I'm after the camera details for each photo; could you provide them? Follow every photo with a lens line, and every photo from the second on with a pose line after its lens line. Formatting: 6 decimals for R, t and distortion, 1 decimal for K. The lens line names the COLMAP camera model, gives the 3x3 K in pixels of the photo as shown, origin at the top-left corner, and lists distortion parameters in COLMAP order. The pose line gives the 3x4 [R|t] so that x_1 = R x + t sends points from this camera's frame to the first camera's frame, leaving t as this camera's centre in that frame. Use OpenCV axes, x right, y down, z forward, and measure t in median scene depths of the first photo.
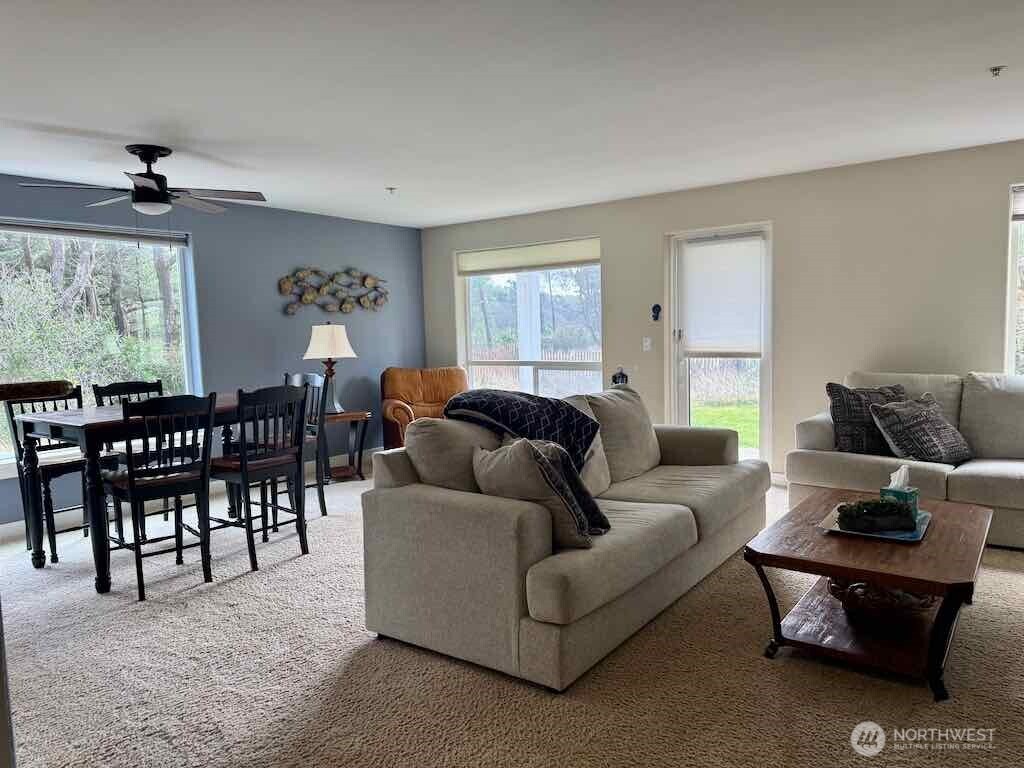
lens RADIAL K [[718.5, 0, 508.9], [0, 718.5, 382.0], [0, 0, 1]] dist [0.054634, -0.064093]
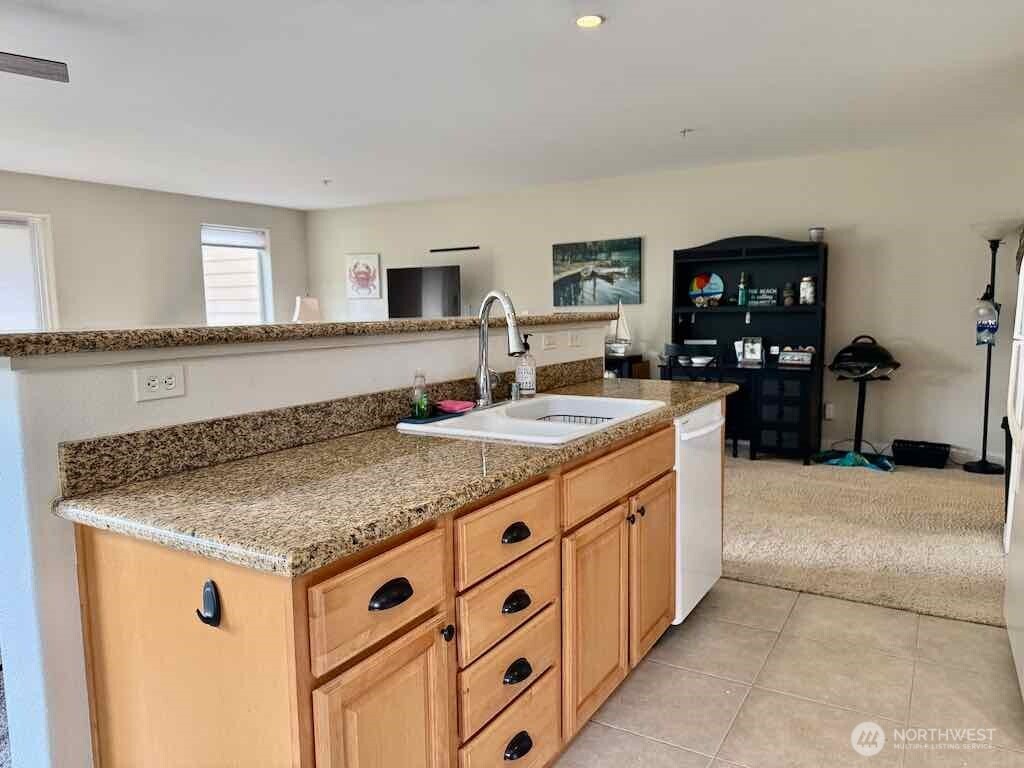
lens RADIAL K [[718.5, 0, 521.8], [0, 718.5, 380.6], [0, 0, 1]] dist [0.054634, -0.064093]
pose [[-0.103719, -0.067043, 0.992344, -1.084061], [0.092120, 0.992789, 0.076701, 0.016734], [-0.990331, 0.099370, -0.096796, 0.526761]]
